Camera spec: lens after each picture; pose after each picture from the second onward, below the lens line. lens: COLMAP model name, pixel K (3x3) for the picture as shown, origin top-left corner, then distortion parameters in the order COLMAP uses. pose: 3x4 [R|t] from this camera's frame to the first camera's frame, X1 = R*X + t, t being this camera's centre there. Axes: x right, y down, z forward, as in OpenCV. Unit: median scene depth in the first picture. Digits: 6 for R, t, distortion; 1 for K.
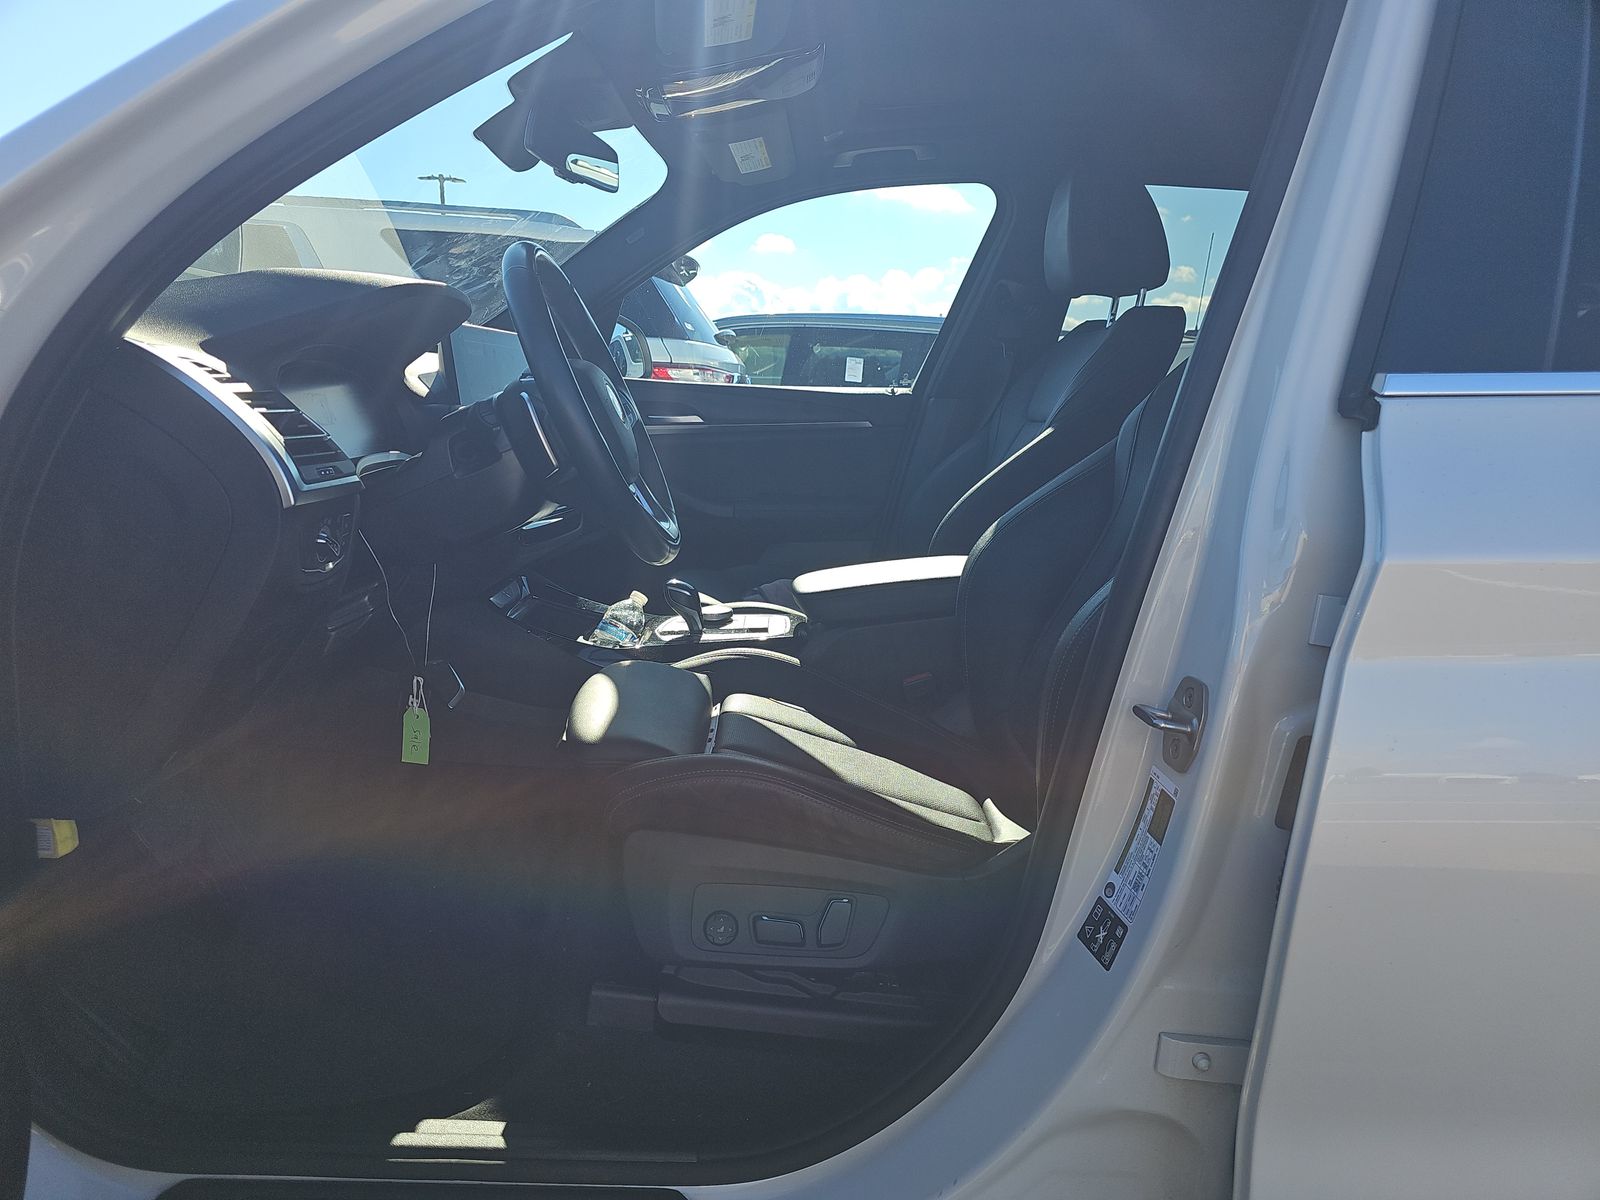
lens RADIAL K [[1066.6, 0, 801.4], [0, 1066.6, 612.2], [0, 0, 1]] dist [0.040021, -0.021758]
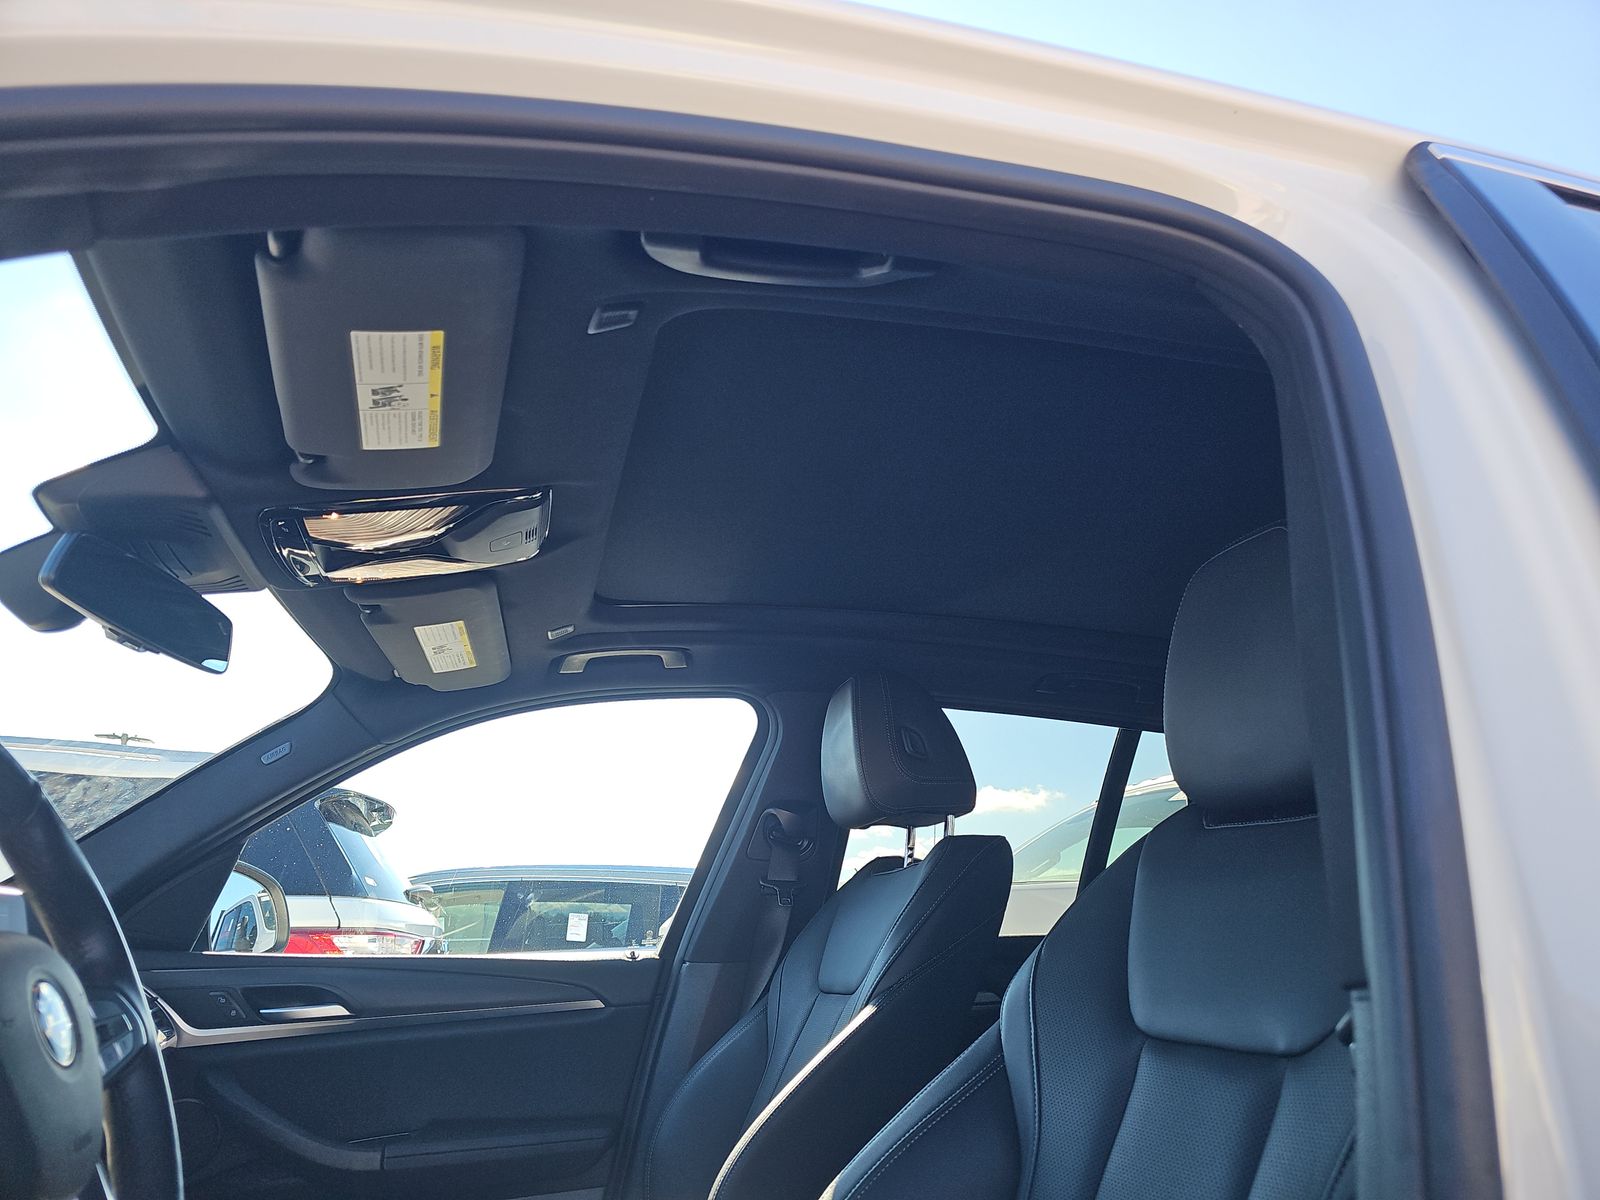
lens RADIAL K [[1066.6, 0, 805.0], [0, 1066.6, 608.9], [0, 0, 1]] dist [0.040021, -0.021758]
pose [[0.968388, 0.041696, 0.245940, 0.006708], [0.083529, 0.874811, -0.477209, -0.042797], [-0.235049, 0.482667, 0.843674, 0.185576]]
